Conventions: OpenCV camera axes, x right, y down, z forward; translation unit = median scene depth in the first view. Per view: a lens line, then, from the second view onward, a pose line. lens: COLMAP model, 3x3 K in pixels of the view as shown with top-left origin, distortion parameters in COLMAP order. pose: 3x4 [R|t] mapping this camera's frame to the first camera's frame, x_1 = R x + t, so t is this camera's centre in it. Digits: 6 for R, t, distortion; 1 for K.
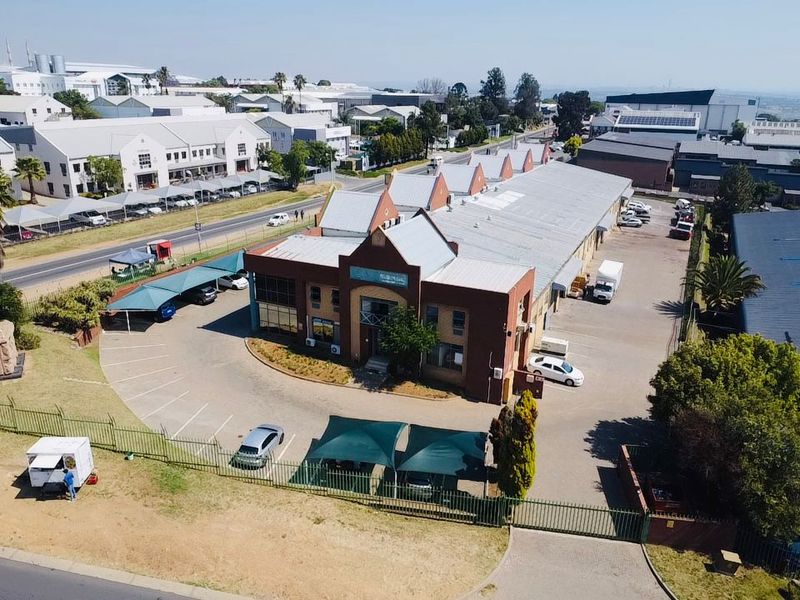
lens RADIAL K [[600.5, 0, 400.2], [0, 600.5, 291.2], [0, 0, 1]] dist [0.003500, -0.006806]
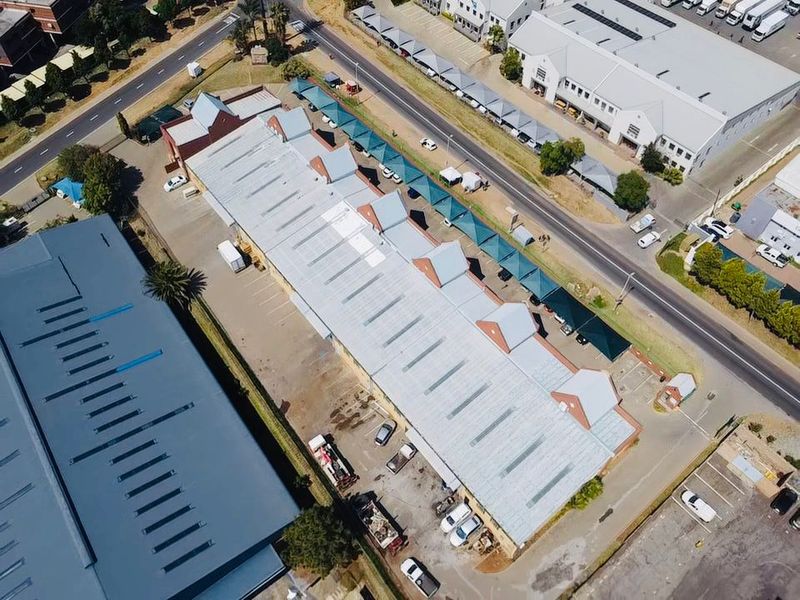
lens RADIAL K [[600.5, 0, 400.2], [0, 600.5, 291.2], [0, 0, 1]] dist [0.003500, -0.006806]
pose [[-0.439461, 0.691321, -0.573541, 1.247324], [-0.309577, 0.482819, 0.819175, -1.545665], [0.843229, 0.537551, 0.001837, 1.604232]]
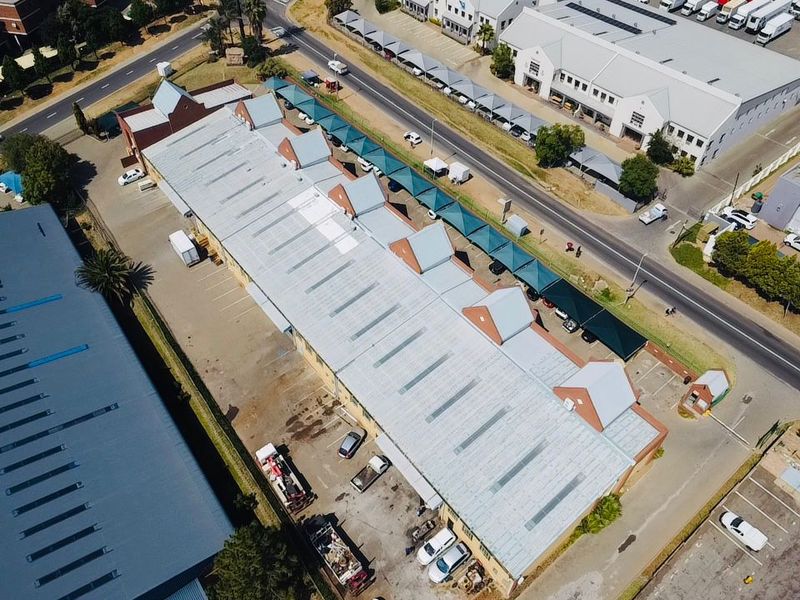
lens RADIAL K [[600.5, 0, 400.2], [0, 600.5, 291.2], [0, 0, 1]] dist [0.003500, -0.006806]
pose [[-0.440880, 0.625540, -0.643681, 1.201821], [-0.309861, 0.566977, 0.763232, -1.288205], [0.842384, 0.535946, -0.056138, 1.745353]]
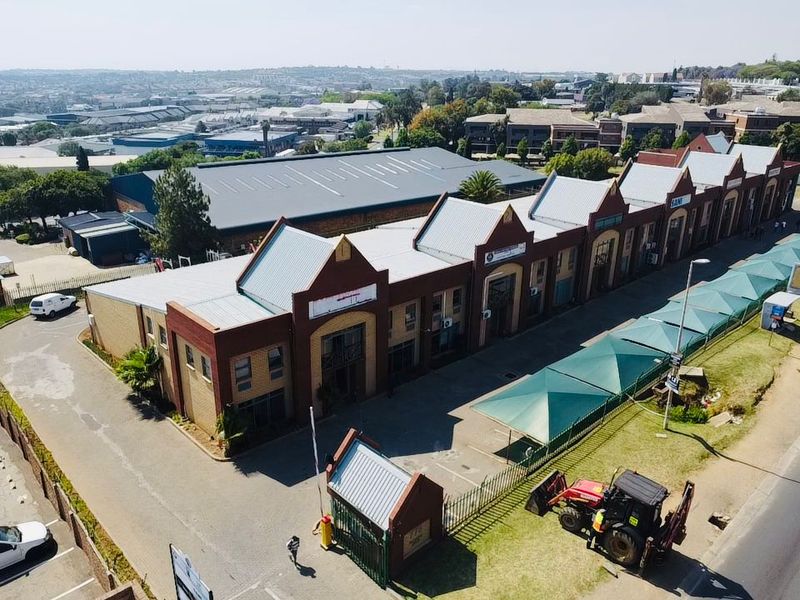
lens RADIAL K [[600.5, 0, 400.2], [0, 600.5, 291.2], [0, 0, 1]] dist [0.003500, -0.006806]
pose [[0.363987, -0.315765, 0.876245, -0.502779], [0.290368, 0.932364, 0.215371, -0.133663], [-0.884986, 0.176041, 0.431056, 0.450041]]
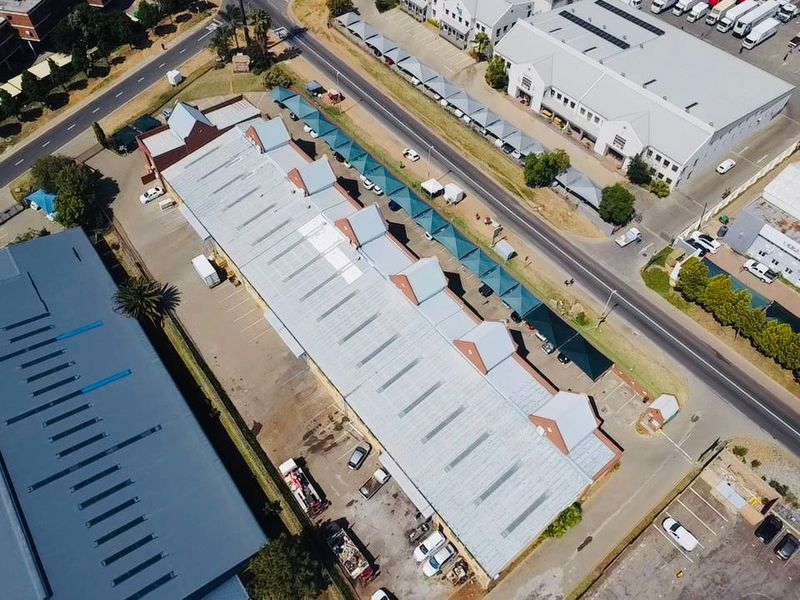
lens RADIAL K [[600.5, 0, 400.2], [0, 600.5, 291.2], [0, 0, 1]] dist [0.003500, -0.006806]
pose [[-0.439580, 0.690025, -0.575009, 1.168932], [-0.309885, 0.484362, 0.818147, -1.549330], [0.843054, 0.537828, 0.000912, 1.632268]]
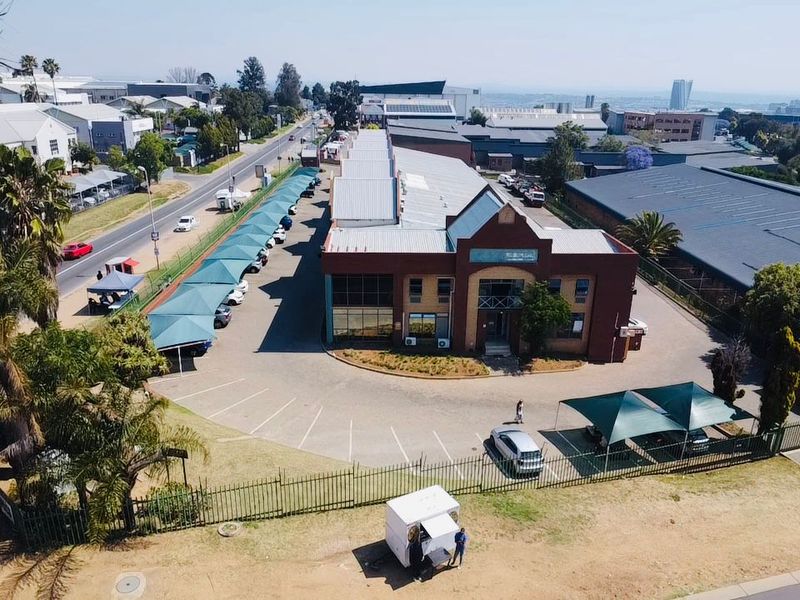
lens RADIAL K [[600.5, 0, 400.2], [0, 600.5, 291.2], [0, 0, 1]] dist [0.003500, -0.006806]
pose [[0.888582, -0.148742, 0.433934, -0.449476], [0.145059, 0.988539, 0.041804, -0.024246], [-0.435179, 0.025800, 0.899974, 0.159831]]
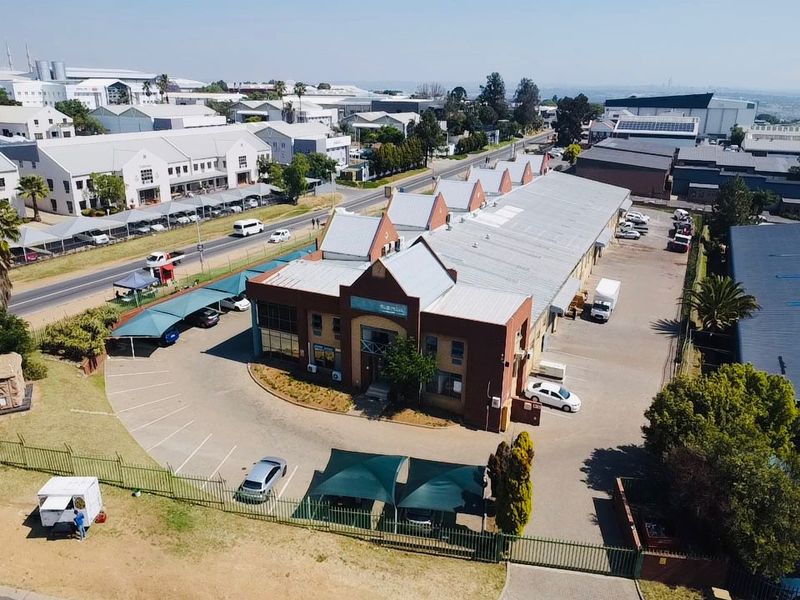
lens RADIAL K [[600.5, 0, 400.2], [0, 600.5, 291.2], [0, 0, 1]] dist [0.003500, -0.006806]
pose [[0.999995, -0.003234, -0.000668, 0.000934], [0.003234, 0.999994, 0.001368, -0.038673], [0.000664, -0.001370, 0.999999, -0.014527]]
